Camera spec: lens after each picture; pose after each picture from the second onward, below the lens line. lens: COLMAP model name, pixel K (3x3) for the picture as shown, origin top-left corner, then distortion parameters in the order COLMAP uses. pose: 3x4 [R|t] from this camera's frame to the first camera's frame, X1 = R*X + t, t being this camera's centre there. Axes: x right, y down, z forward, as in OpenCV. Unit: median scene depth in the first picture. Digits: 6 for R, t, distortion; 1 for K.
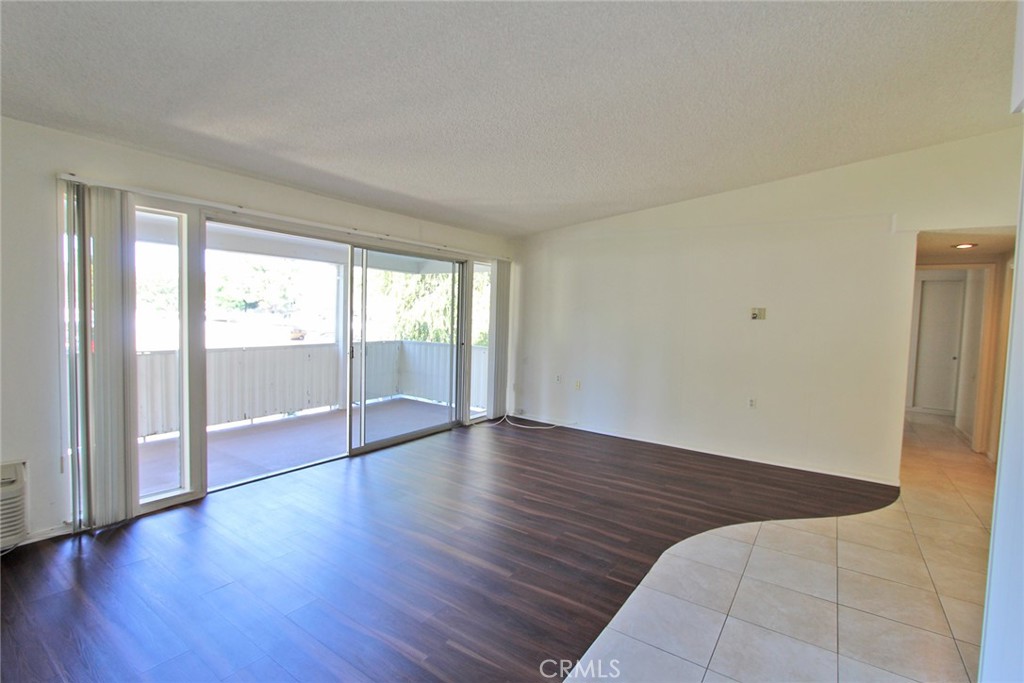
lens RADIAL K [[474.3, 0, 504.4], [0, 474.3, 336.6], [0, 0, 1]] dist [-0.016685, 0.000492]
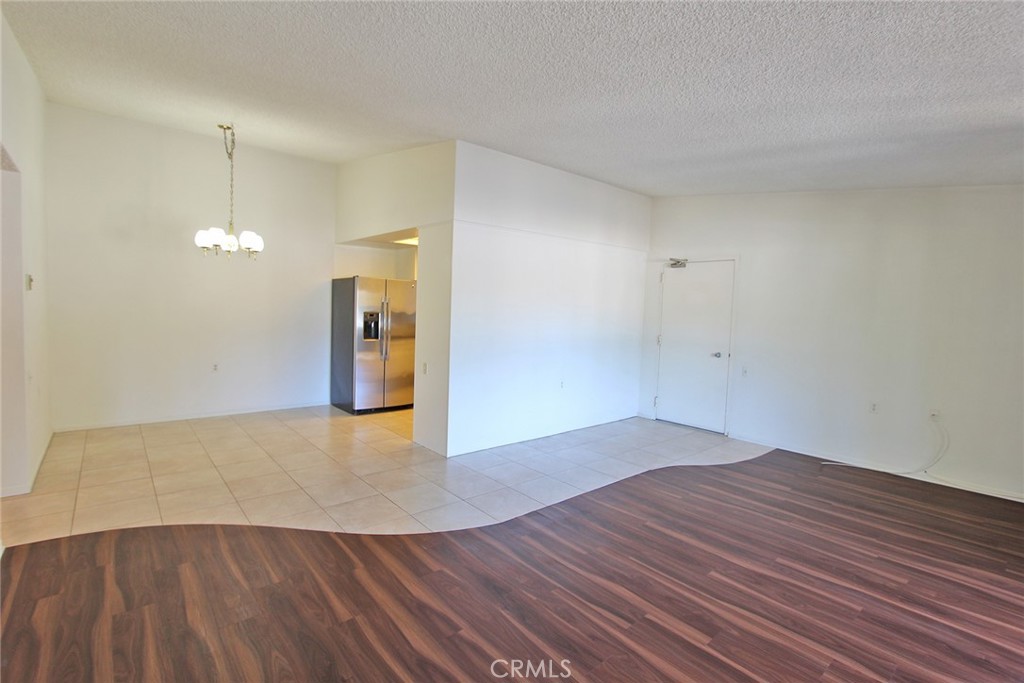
lens RADIAL K [[474.3, 0, 504.4], [0, 474.3, 336.6], [0, 0, 1]] dist [-0.016685, 0.000492]
pose [[-0.964165, -0.081672, 0.252419, 0.058359], [-0.055263, 0.992393, 0.110007, -0.059819], [-0.259483, 0.092115, -0.961344, 1.291770]]
